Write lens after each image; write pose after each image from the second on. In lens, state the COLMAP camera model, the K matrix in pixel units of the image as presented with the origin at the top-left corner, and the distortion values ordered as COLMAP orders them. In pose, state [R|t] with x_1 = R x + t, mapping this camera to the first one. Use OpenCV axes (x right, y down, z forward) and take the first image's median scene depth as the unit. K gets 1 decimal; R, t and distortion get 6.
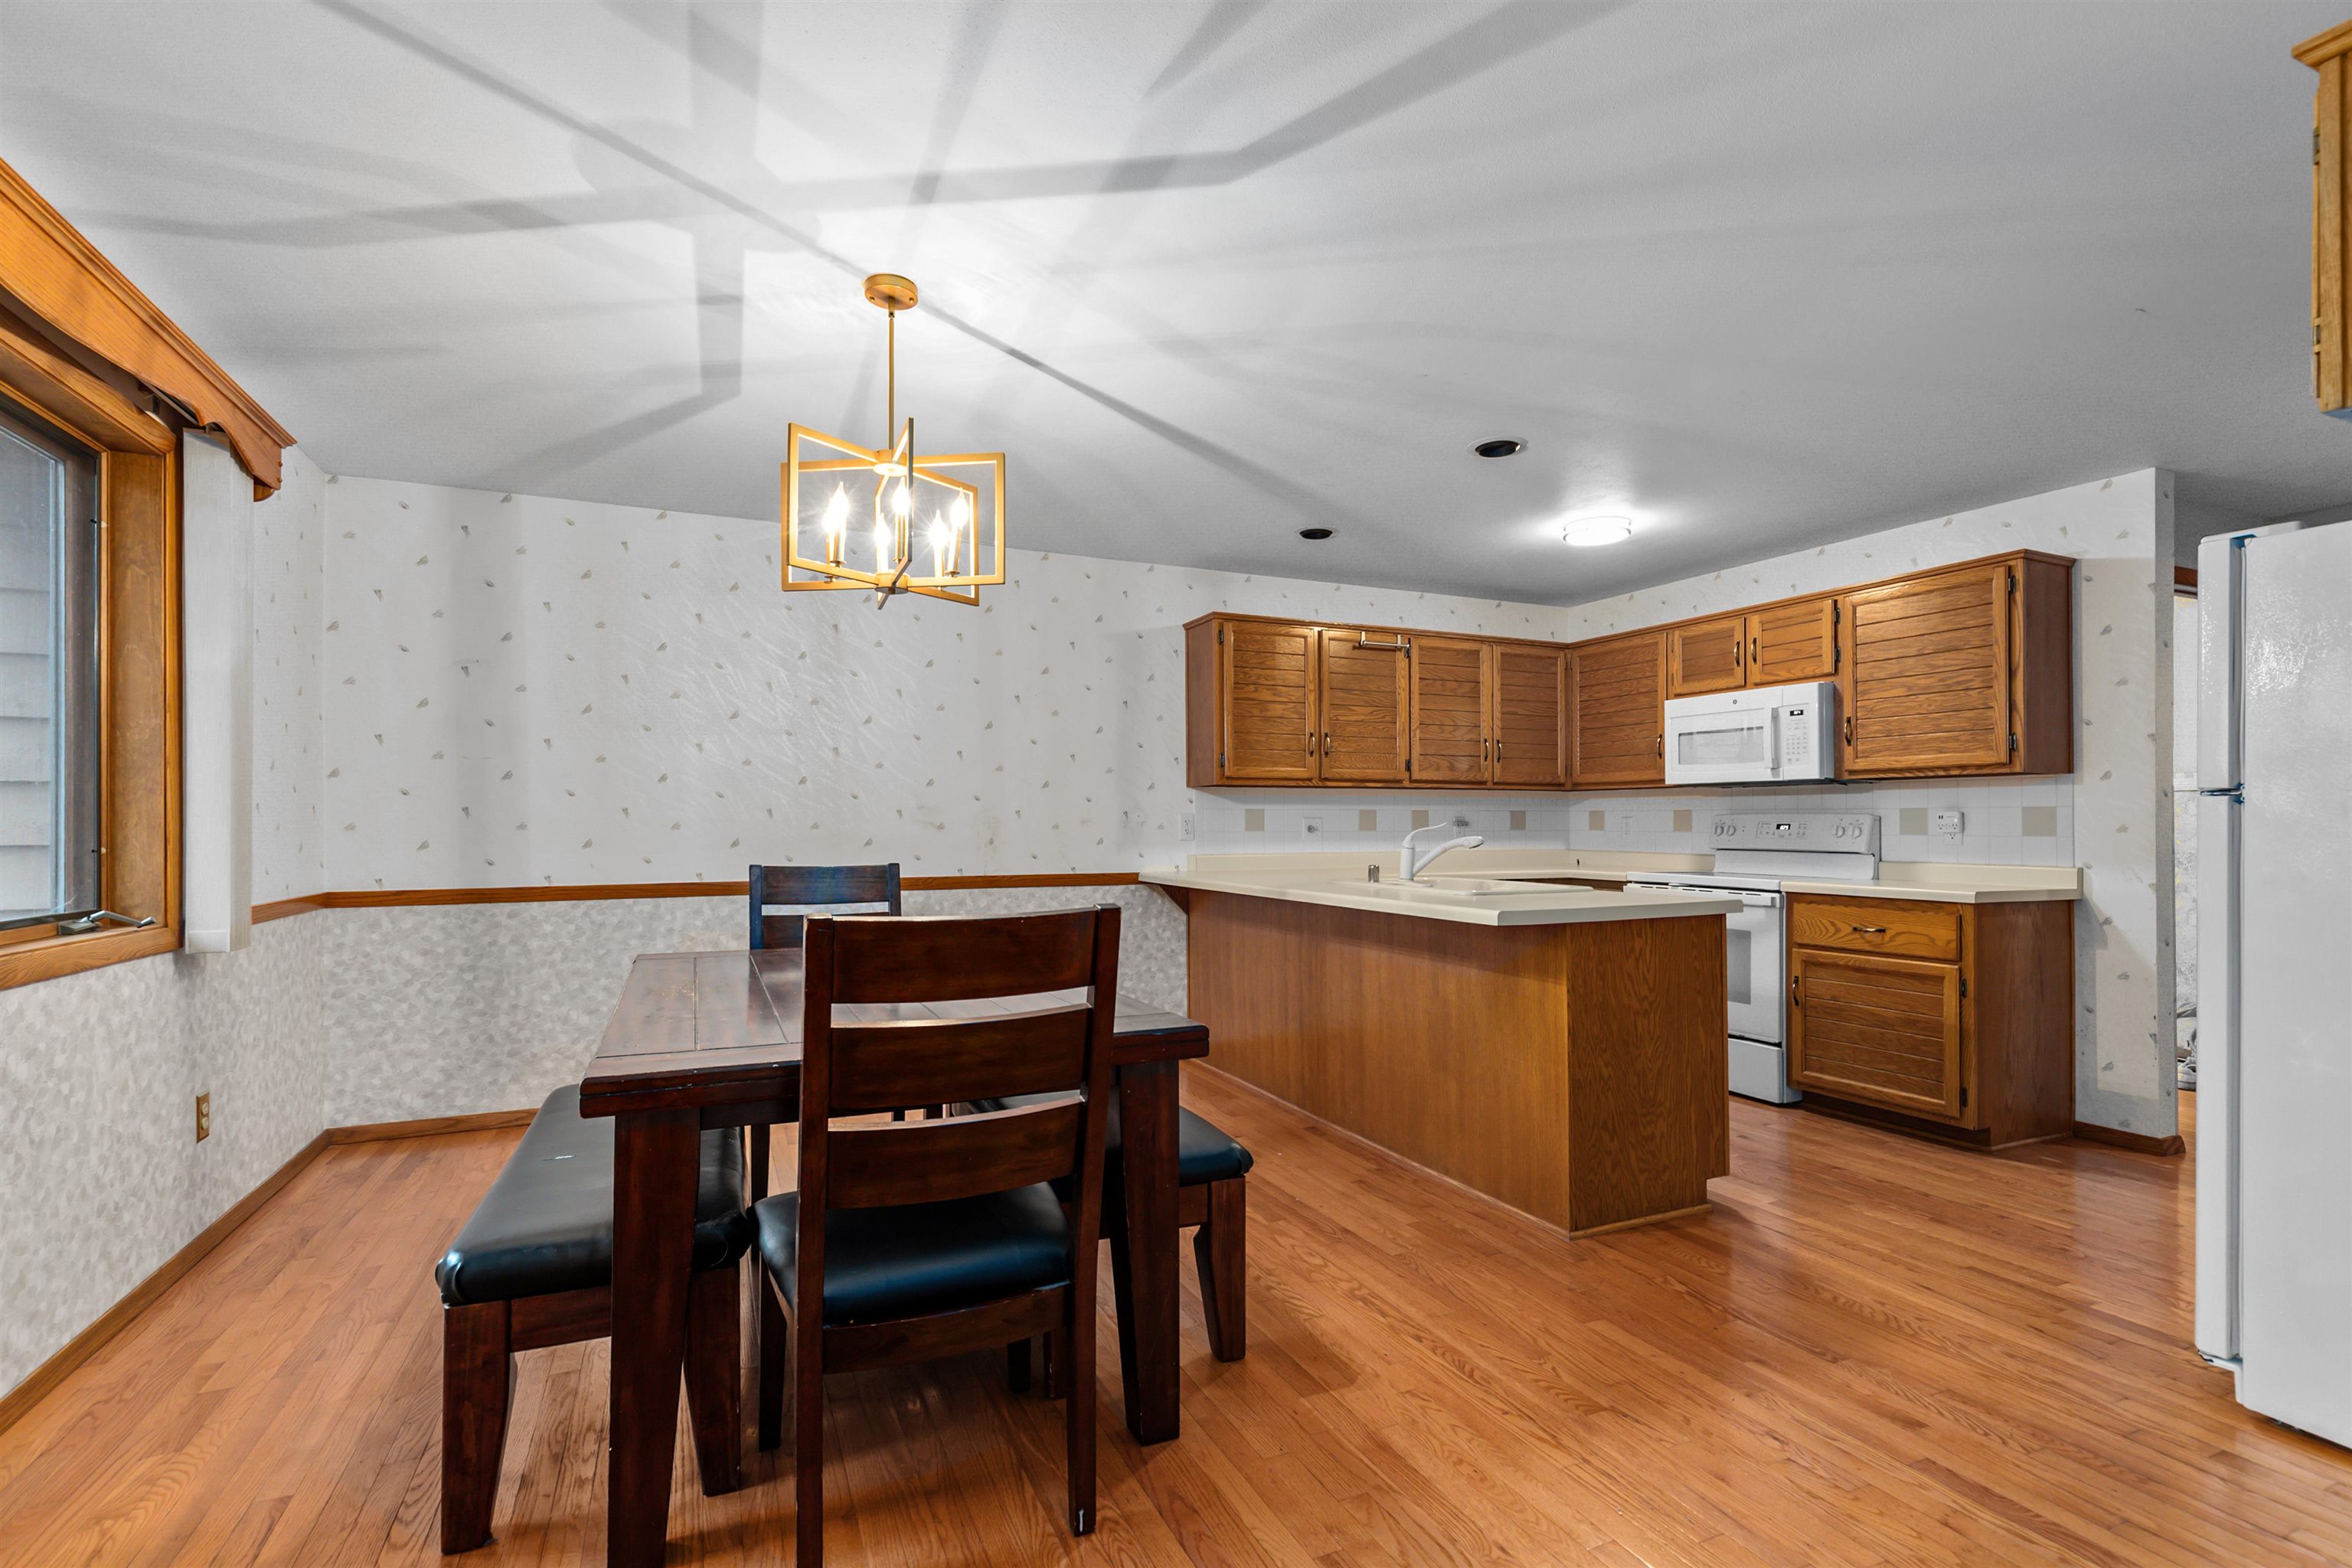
lens RADIAL K [[1067.9, 0, 1173.4], [0, 1067.9, 804.7], [0, 0, 1]] dist [0.008418, -0.000044]
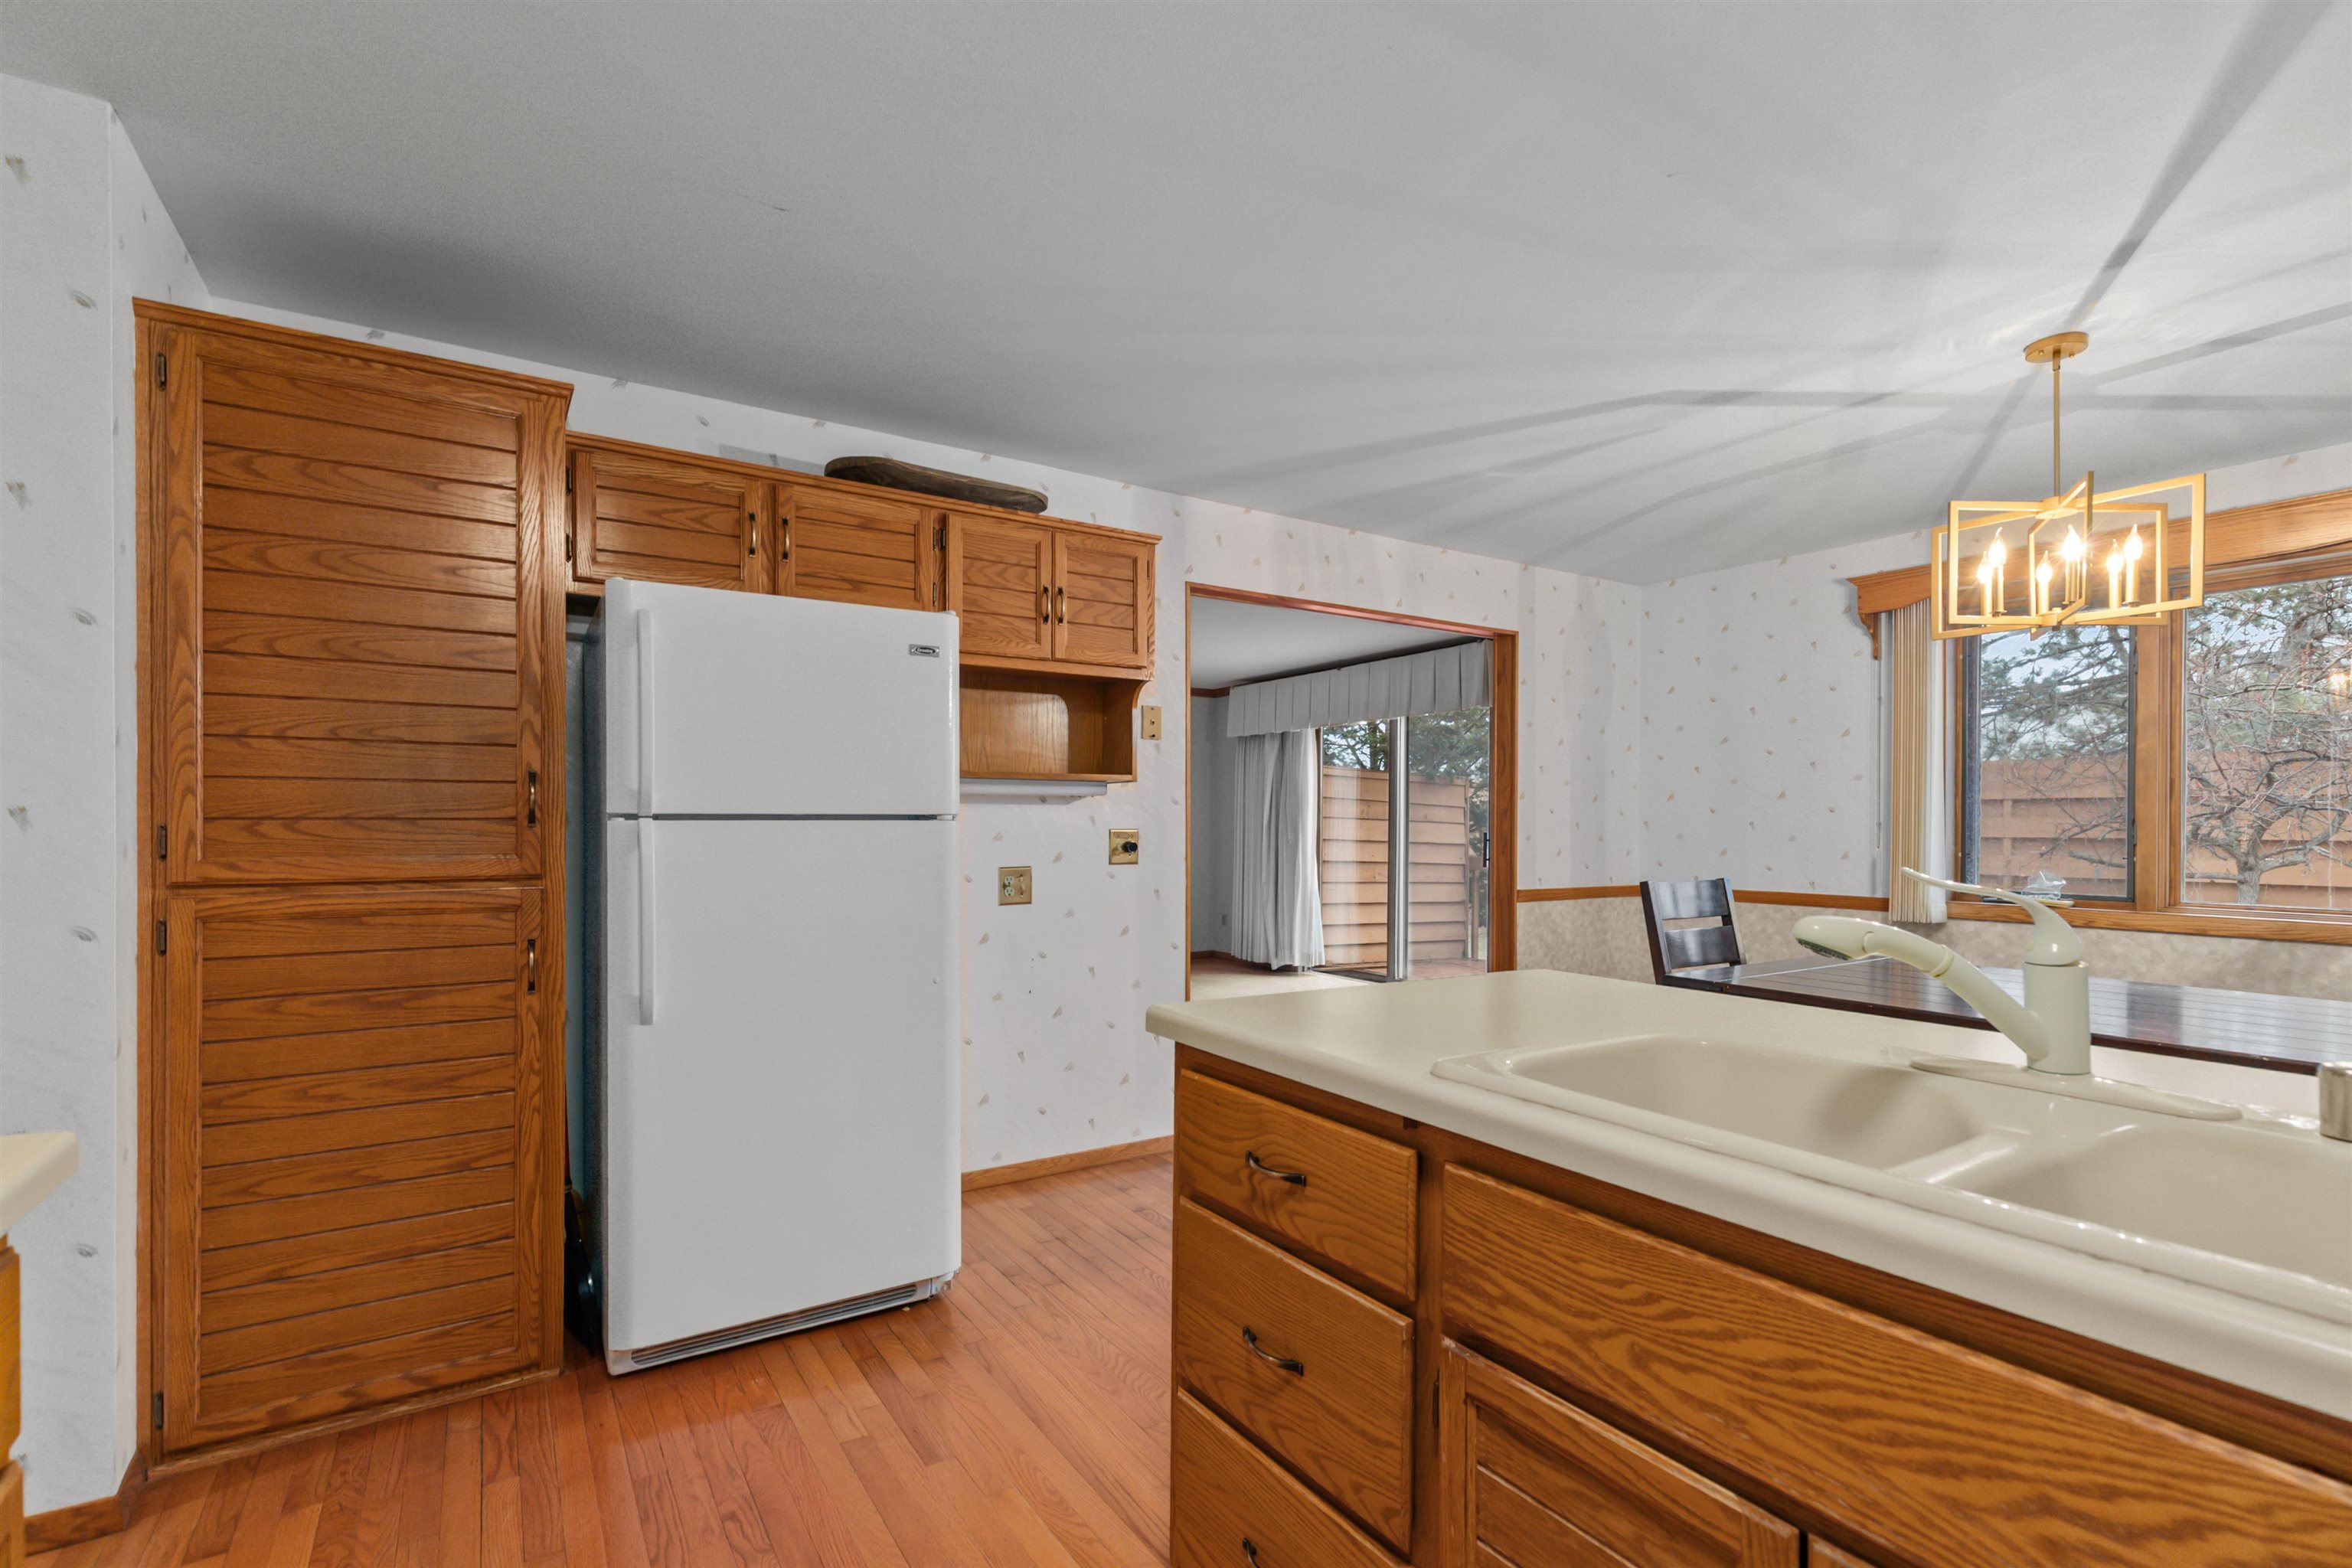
lens RADIAL K [[1067.9, 0, 1165.6], [0, 1067.9, 822.2], [0, 0, 1]] dist [0.008418, -0.000044]
pose [[-0.989136, -0.003380, -0.146966, 0.418023], [-0.000513, 0.999809, -0.019540, 0.007589], [0.147004, -0.019253, -0.988949, 1.046647]]
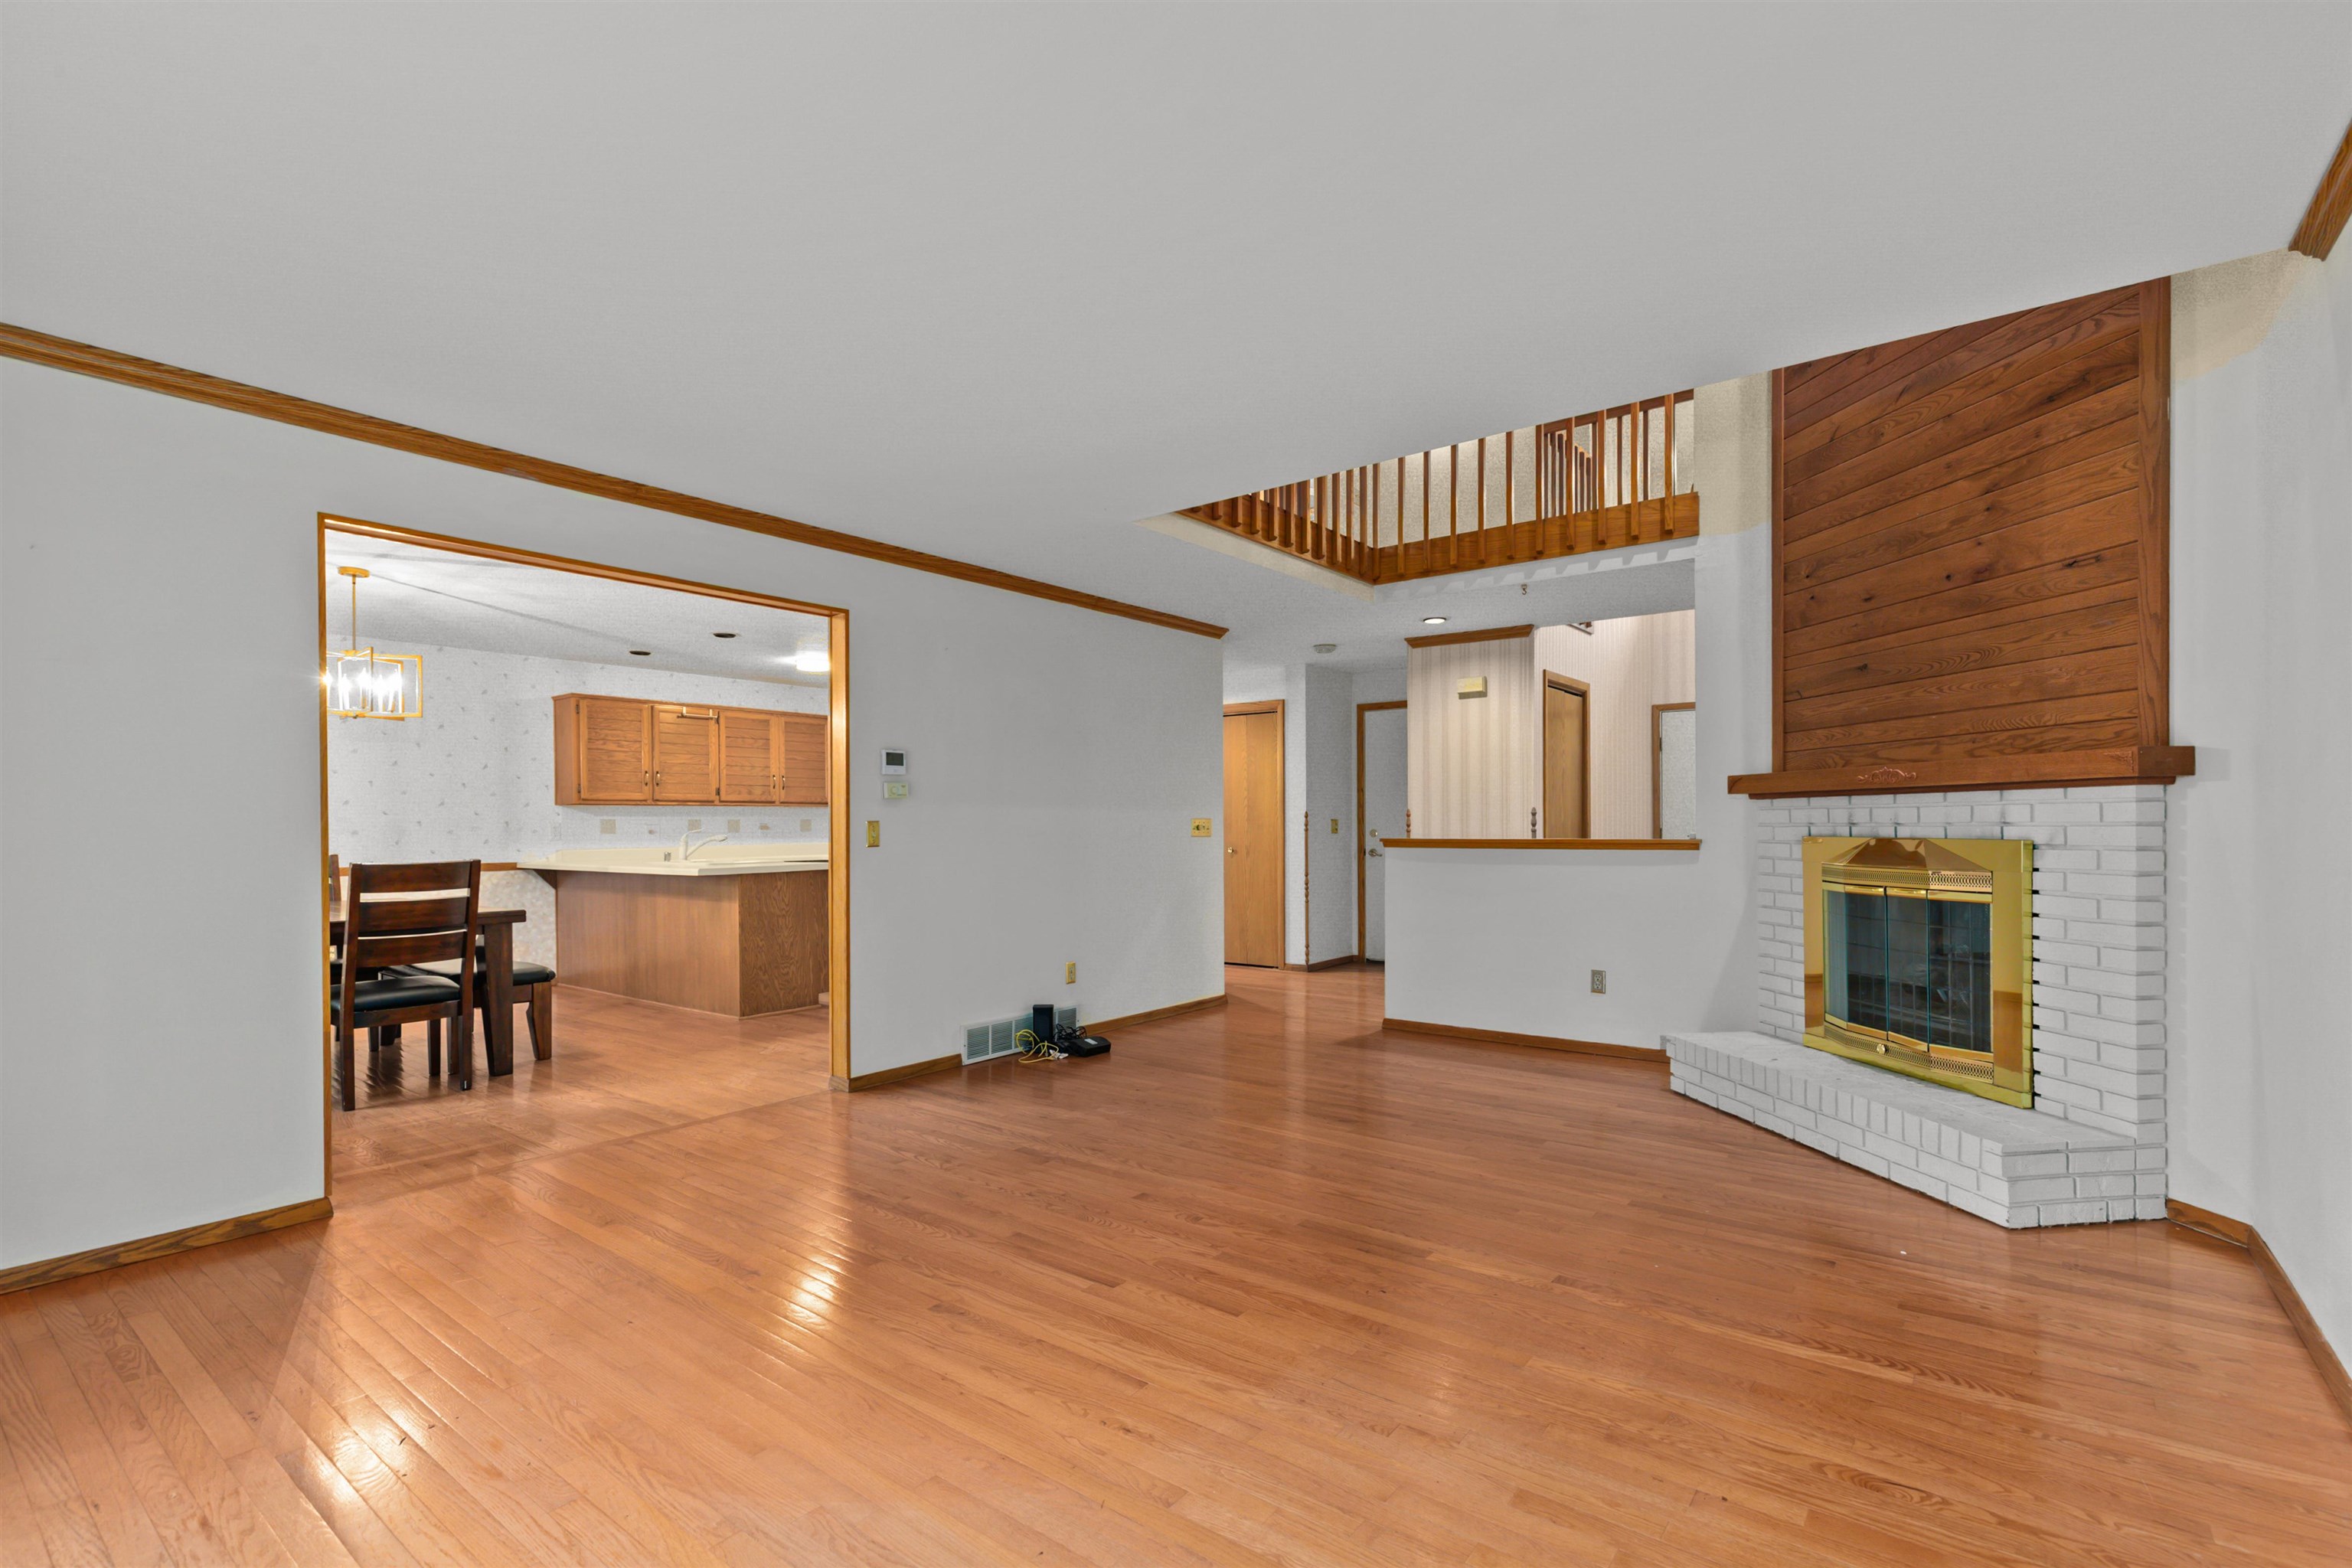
lens RADIAL K [[1067.9, 0, 1178.6], [0, 1067.9, 820.4], [0, 0, 1]] dist [0.008418, -0.000044]
pose [[0.881852, -0.001751, 0.471522, 0.086401], [-0.004163, 0.999925, 0.011499, -0.017479], [-0.471507, -0.012103, 0.881779, -0.848356]]
